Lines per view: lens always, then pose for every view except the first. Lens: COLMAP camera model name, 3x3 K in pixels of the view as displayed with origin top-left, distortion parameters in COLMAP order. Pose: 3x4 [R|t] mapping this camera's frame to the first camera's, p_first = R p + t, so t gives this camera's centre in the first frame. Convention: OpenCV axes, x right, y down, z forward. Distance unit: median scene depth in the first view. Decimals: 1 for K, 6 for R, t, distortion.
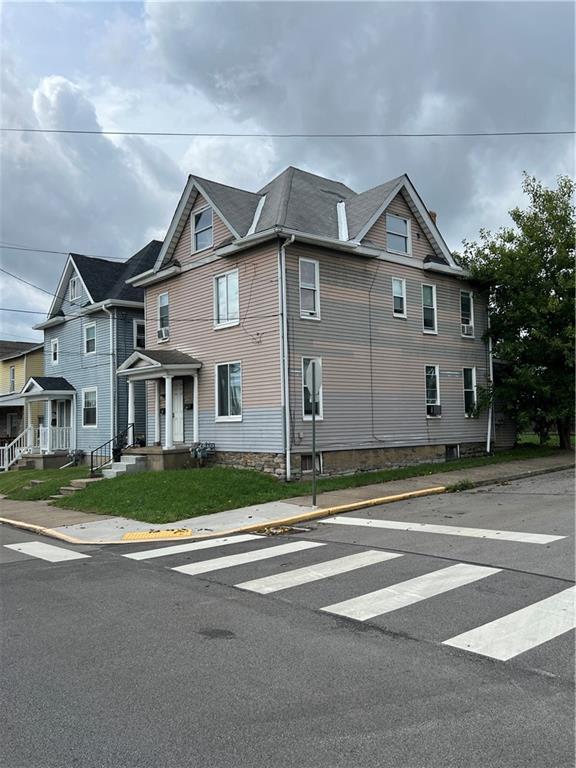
lens RADIAL K [[629.5, 0, 290.5], [0, 629.5, 388.1], [0, 0, 1]] dist [0.062120, 0.001580]
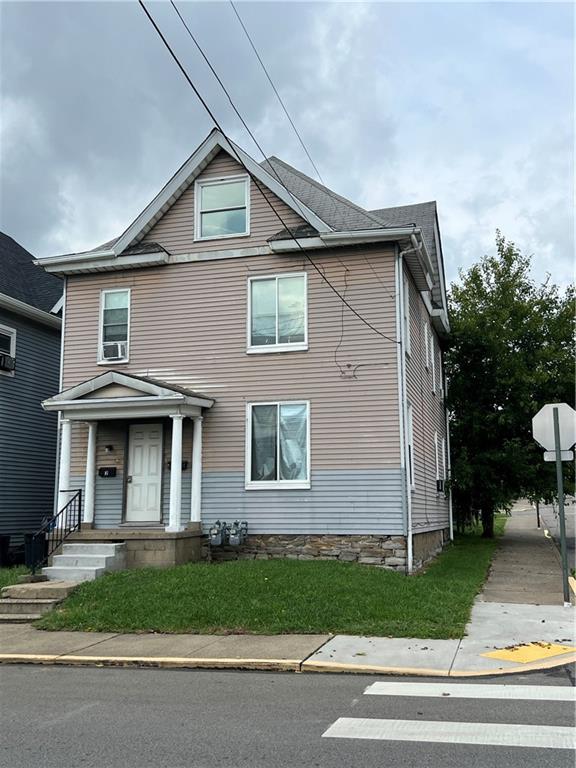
lens RADIAL K [[764.1, 0, 285.0], [0, 764.1, 379.2], [0, 0, 1]] dist [0.103294, 0.000000]
pose [[0.841532, 0.111068, 0.528666, -0.526005], [-0.044268, 0.989523, -0.137424, 0.047860], [-0.538390, 0.092243, 0.837632, 0.288683]]
